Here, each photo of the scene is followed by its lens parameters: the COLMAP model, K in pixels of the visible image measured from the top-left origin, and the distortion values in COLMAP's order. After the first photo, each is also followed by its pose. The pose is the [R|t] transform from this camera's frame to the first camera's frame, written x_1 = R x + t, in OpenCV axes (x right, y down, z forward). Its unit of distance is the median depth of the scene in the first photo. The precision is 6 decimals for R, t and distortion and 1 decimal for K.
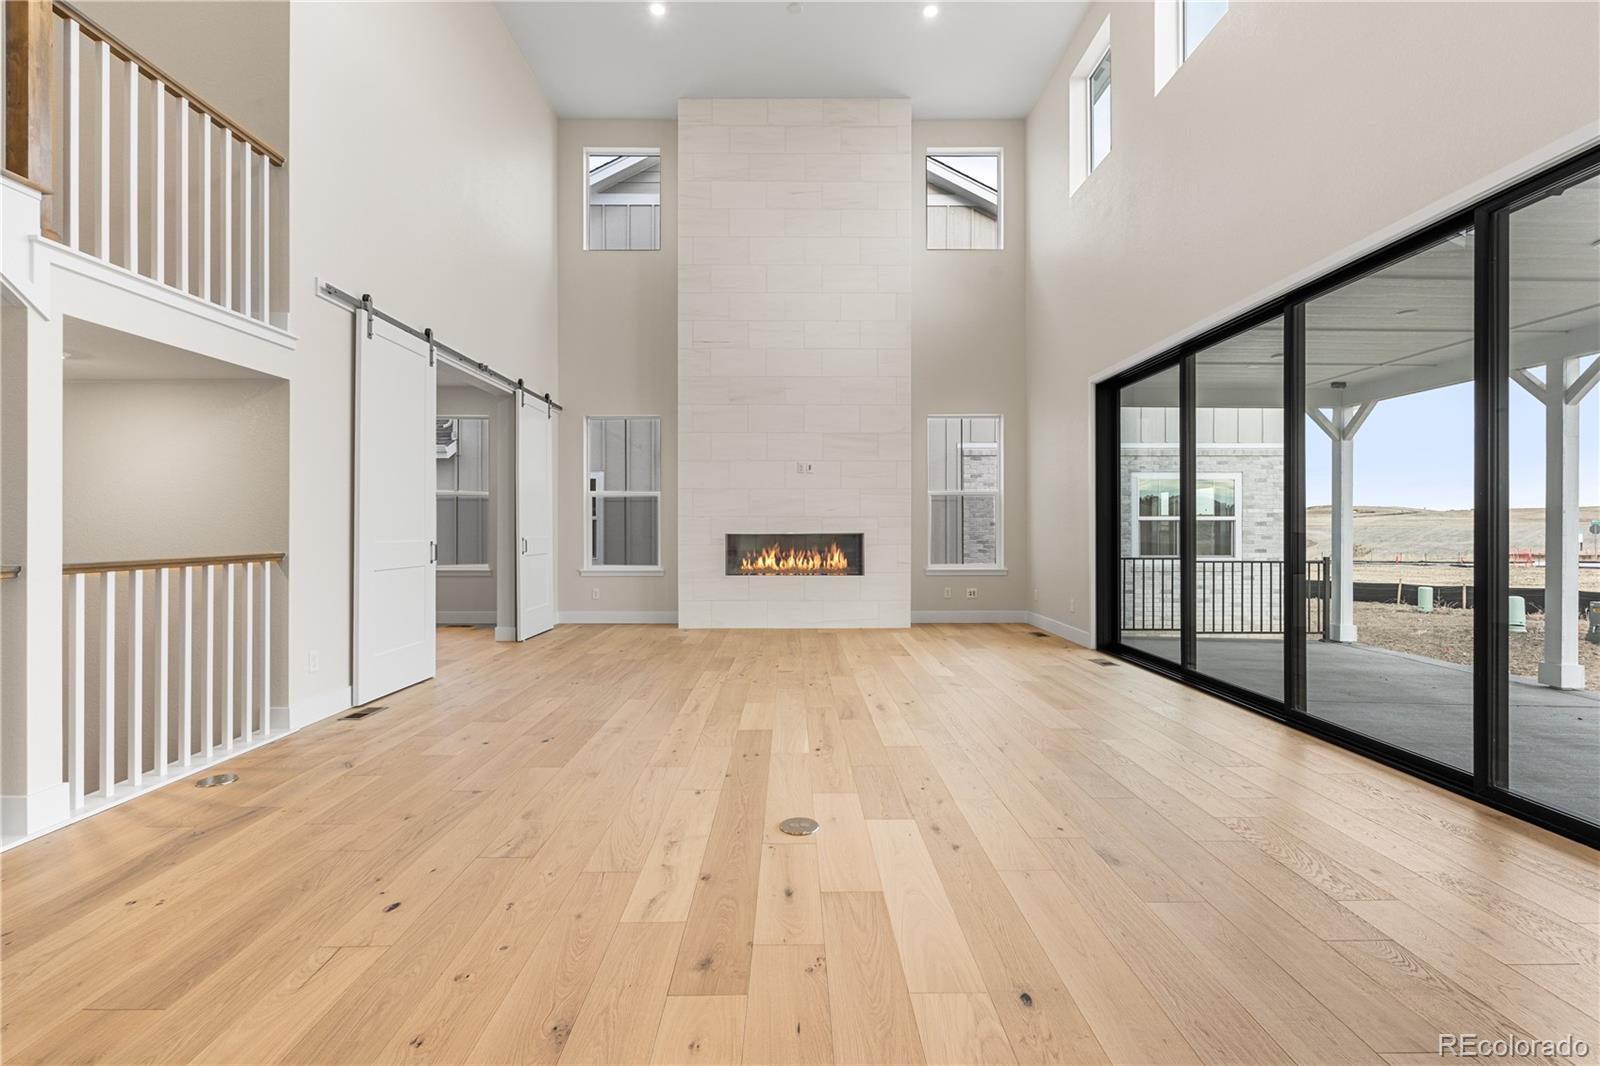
lens RADIAL K [[705.6, 0, 803.3], [0, 705.6, 530.2], [0, 0, 1]] dist [-0.012476, 0.000623]
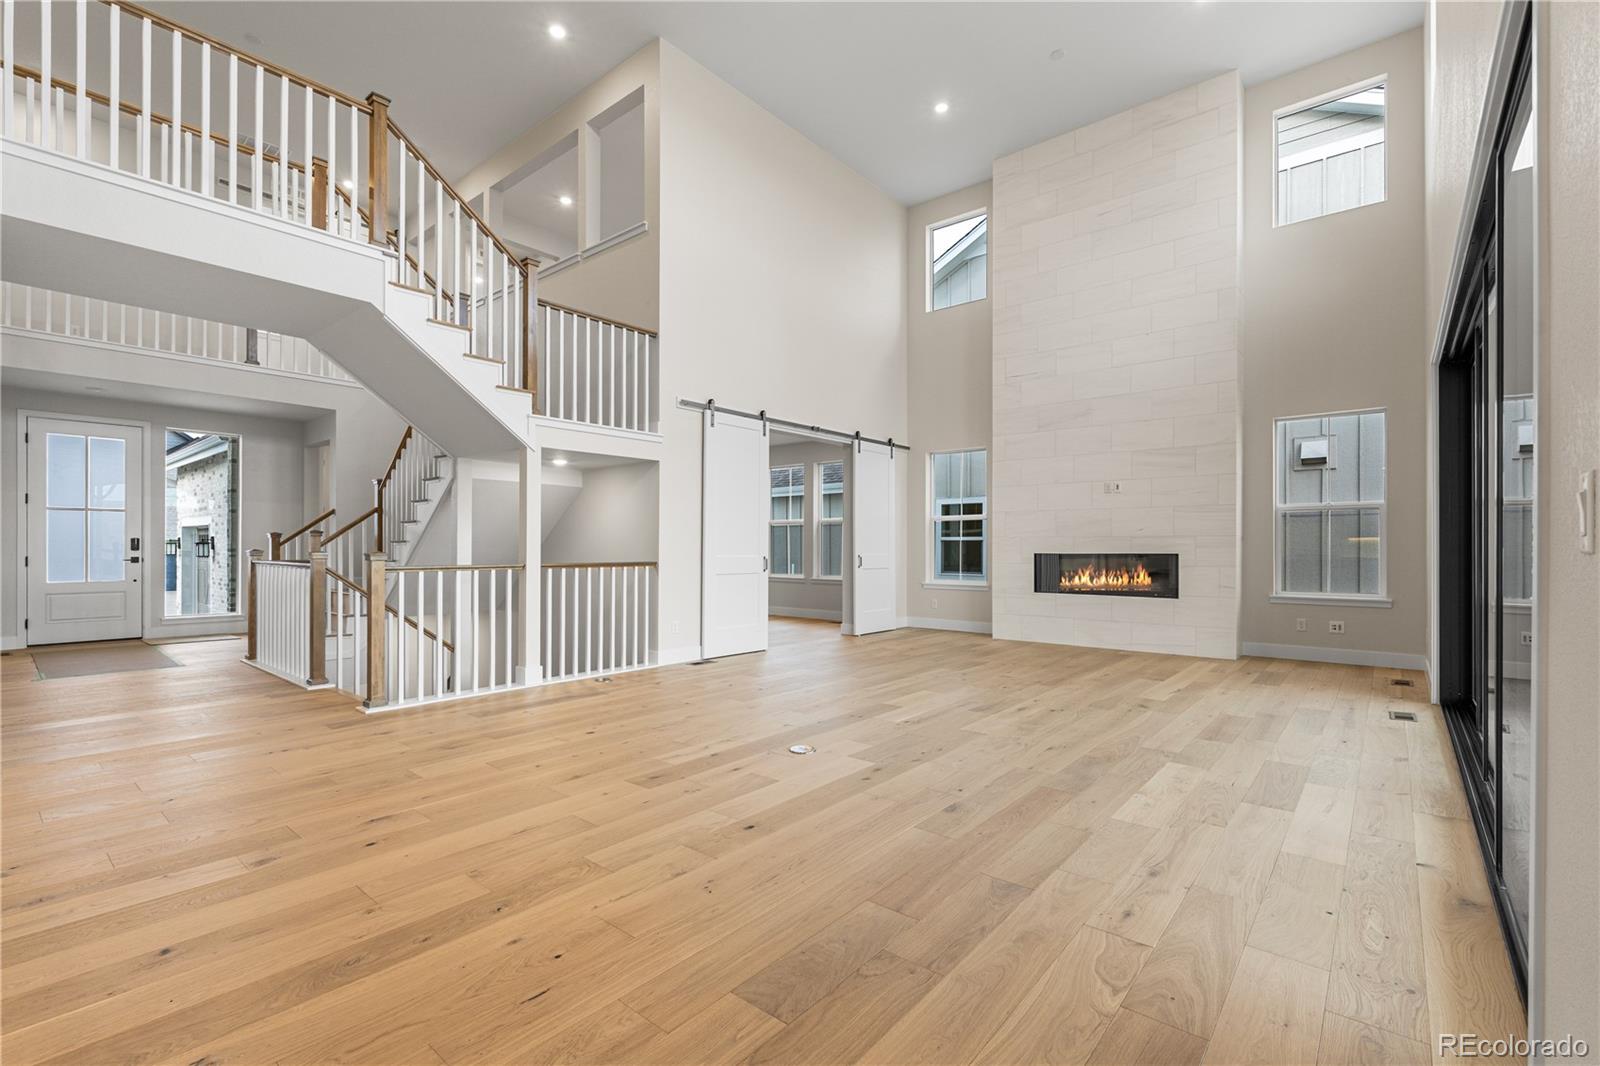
lens RADIAL K [[705.6, 0, 790.5], [0, 705.6, 544.5], [0, 0, 1]] dist [-0.012476, 0.000623]
pose [[0.754197, -0.001745, -0.656646, 0.458217], [-0.003337, 0.999973, -0.006489, 0.000664], [0.656640, 0.007085, 0.754171, -0.064126]]
